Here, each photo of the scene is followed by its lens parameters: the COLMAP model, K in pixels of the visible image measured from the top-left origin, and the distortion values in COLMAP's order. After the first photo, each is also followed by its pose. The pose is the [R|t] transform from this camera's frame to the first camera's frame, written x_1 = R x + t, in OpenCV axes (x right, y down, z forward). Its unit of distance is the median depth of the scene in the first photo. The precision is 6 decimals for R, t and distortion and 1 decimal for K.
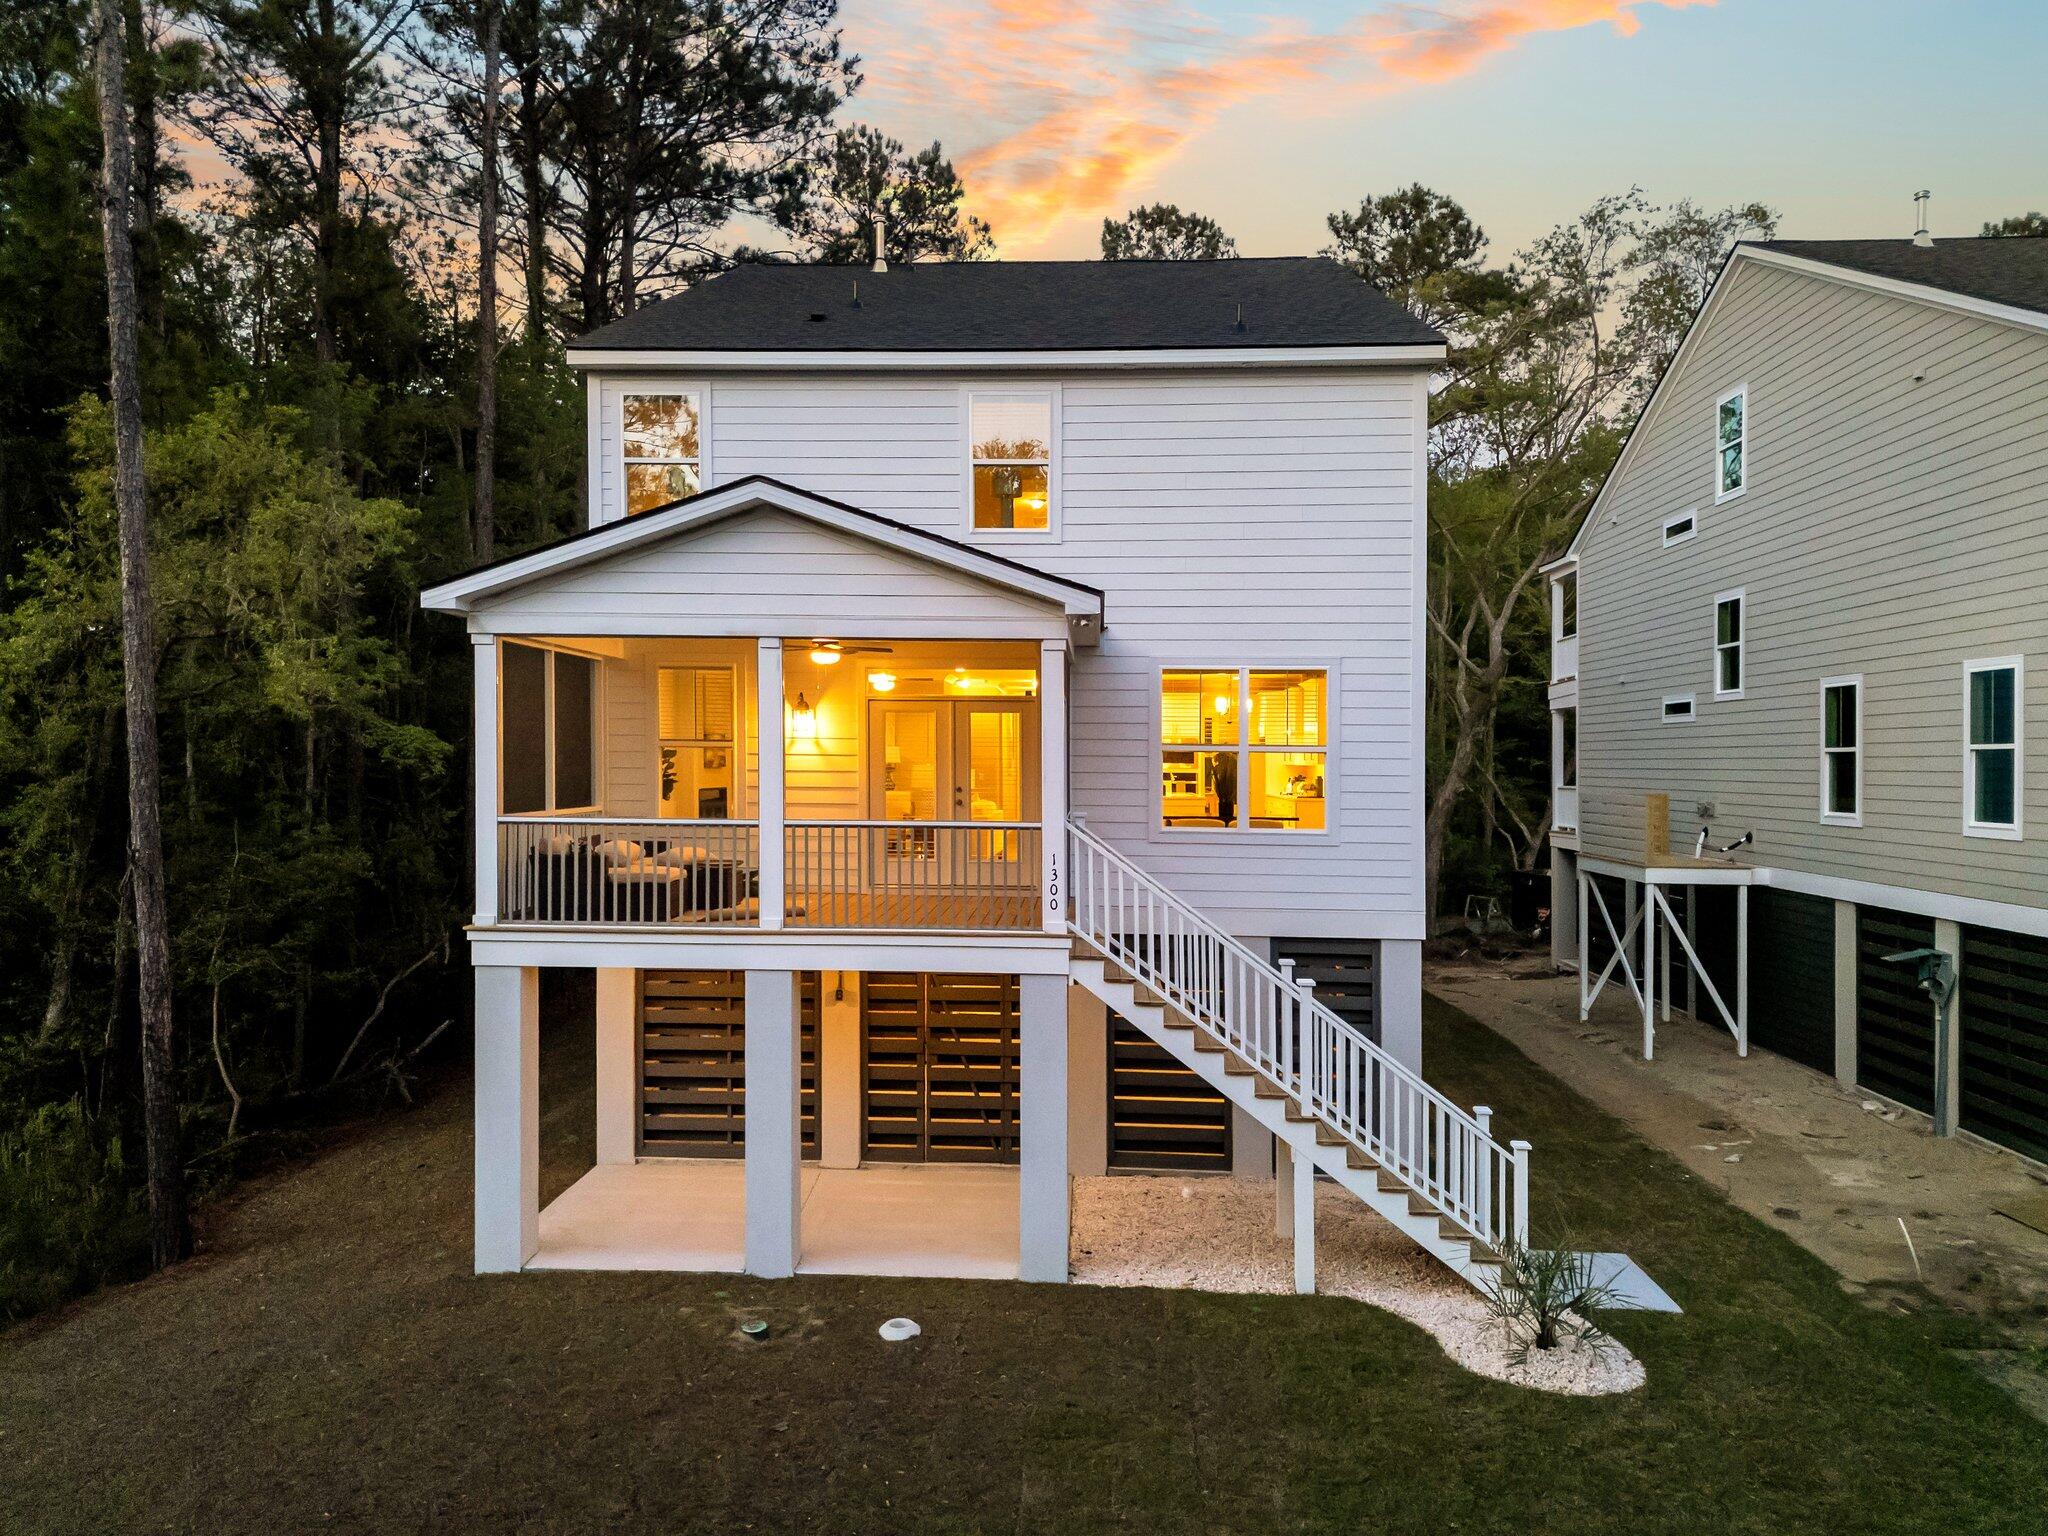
lens RADIAL K [[1439.8, 0, 1019.7], [0, 1439.8, 807.4], [0, 0, 1]] dist [0.099665, -0.115226]
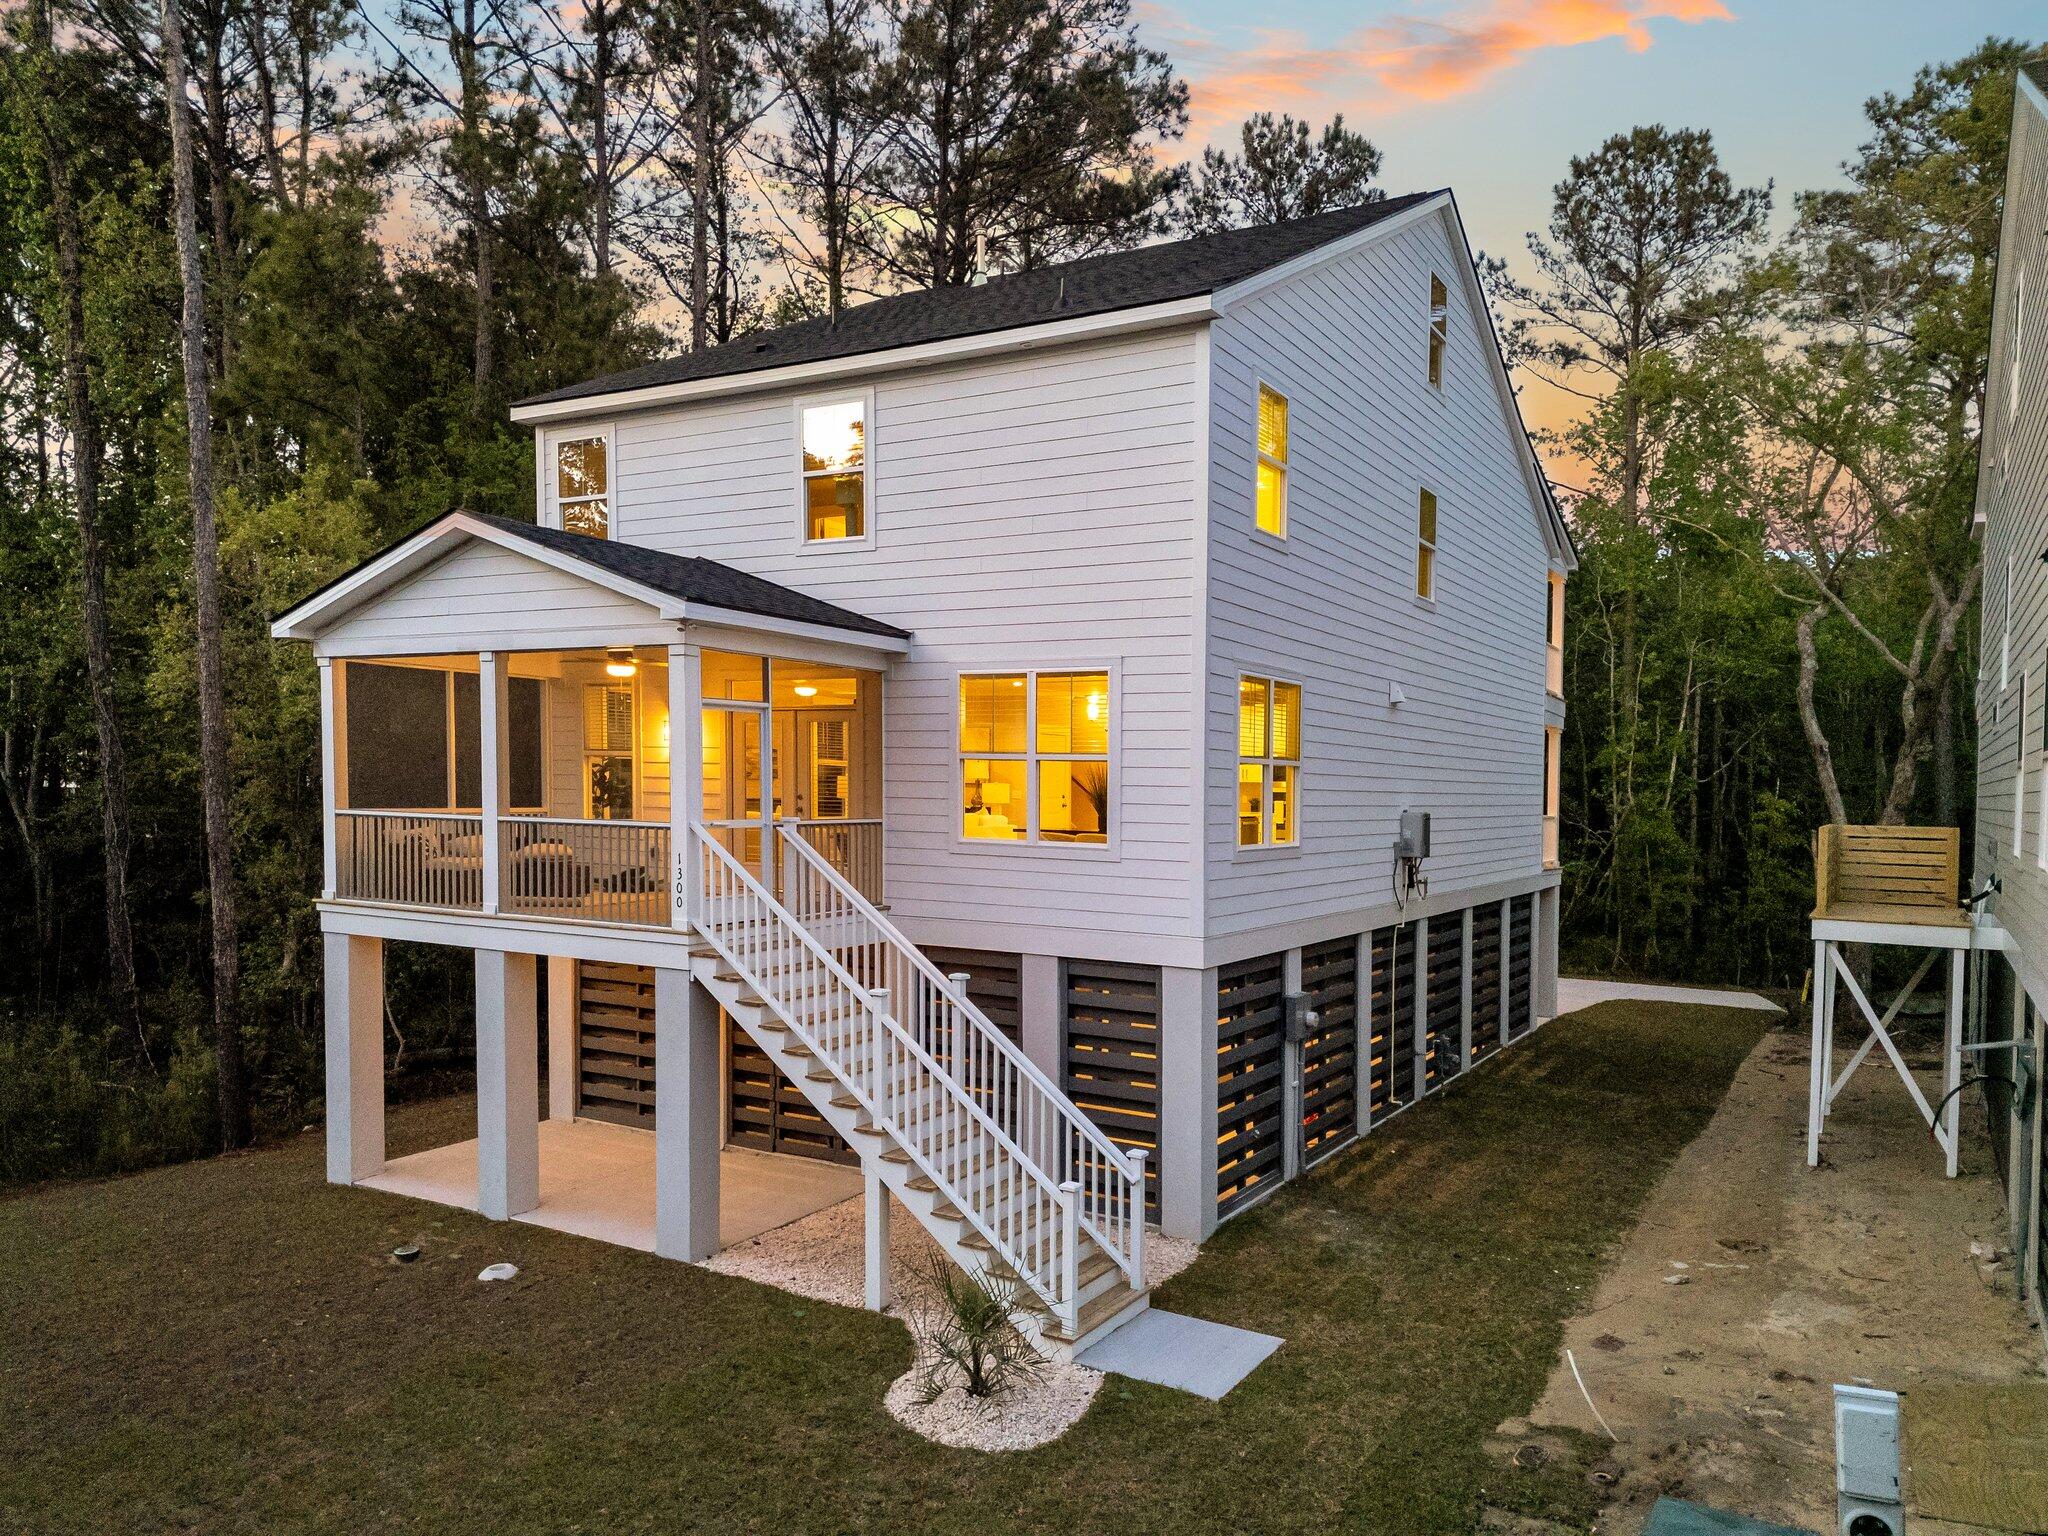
lens RADIAL K [[1486.7, 0, 990.9], [0, 1486.7, 887.9], [0, 0, 1]] dist [0.080476, -0.070845]
pose [[0.882227, 0.040048, -0.469119, 0.686747], [-0.025861, 0.998994, 0.036648, 0.011215], [0.470114, -0.020200, 0.882374, 0.148137]]
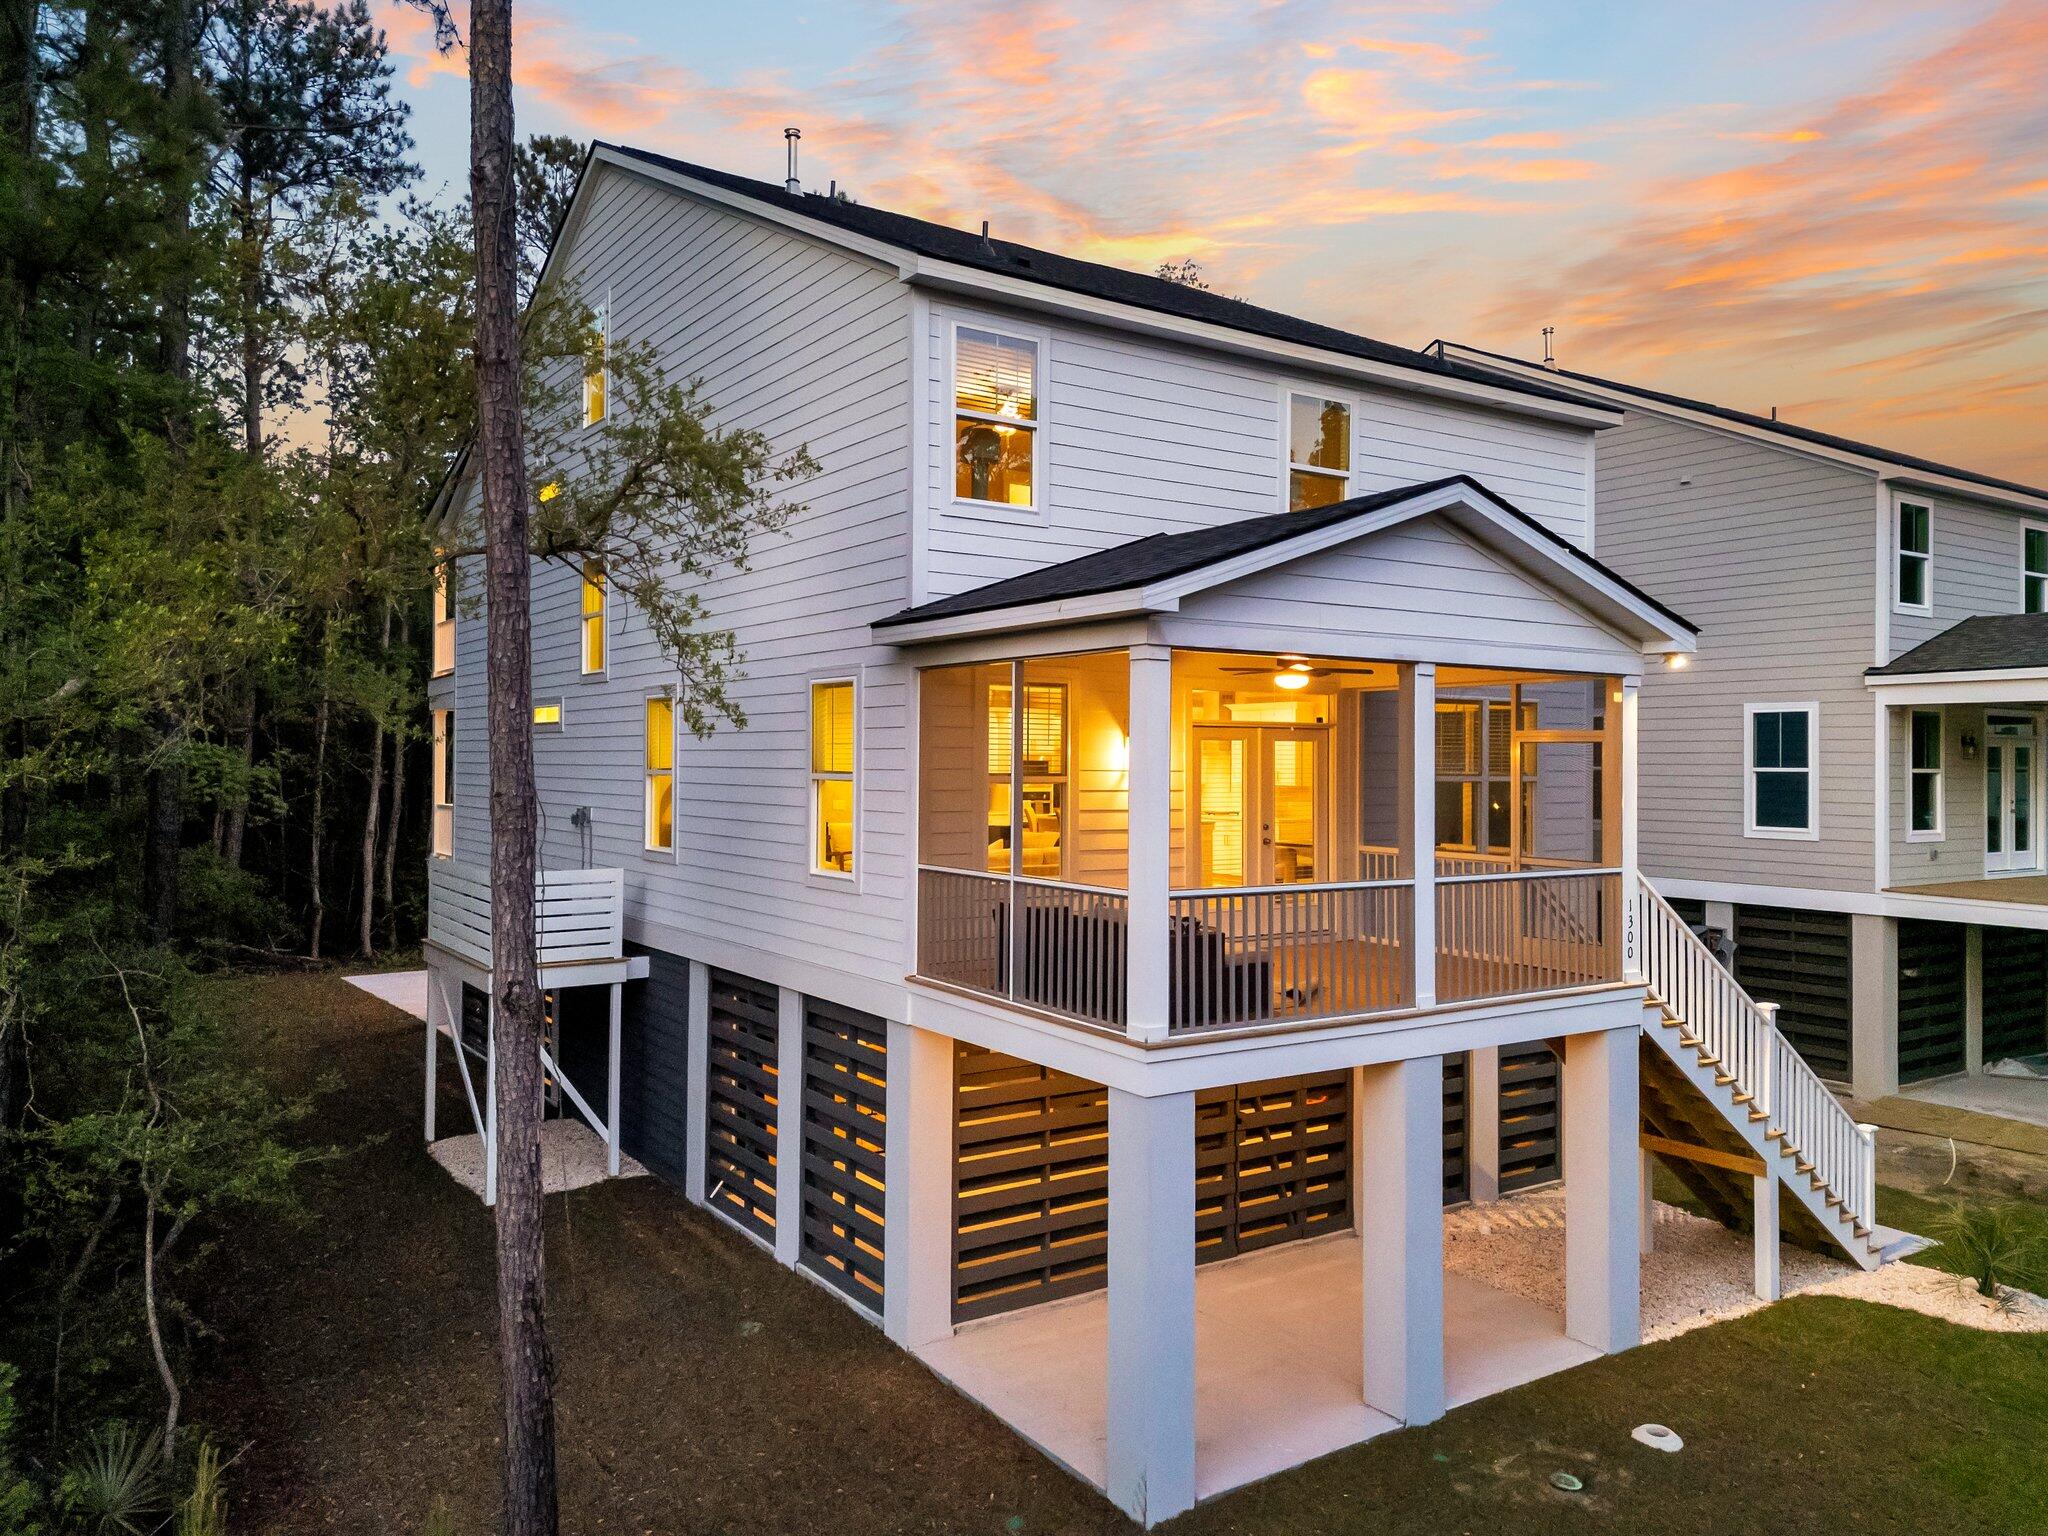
lens RADIAL K [[1455.3, 0, 1024.0], [0, 1455.3, 768.0], [0, 0, 1]] dist [0.029619, -0.002115]
pose [[0.796316, -0.007110, 0.604839, -0.837398], [0.019854, 0.999699, -0.014388, -0.046336], [-0.604555, 0.023466, 0.796218, 0.442315]]
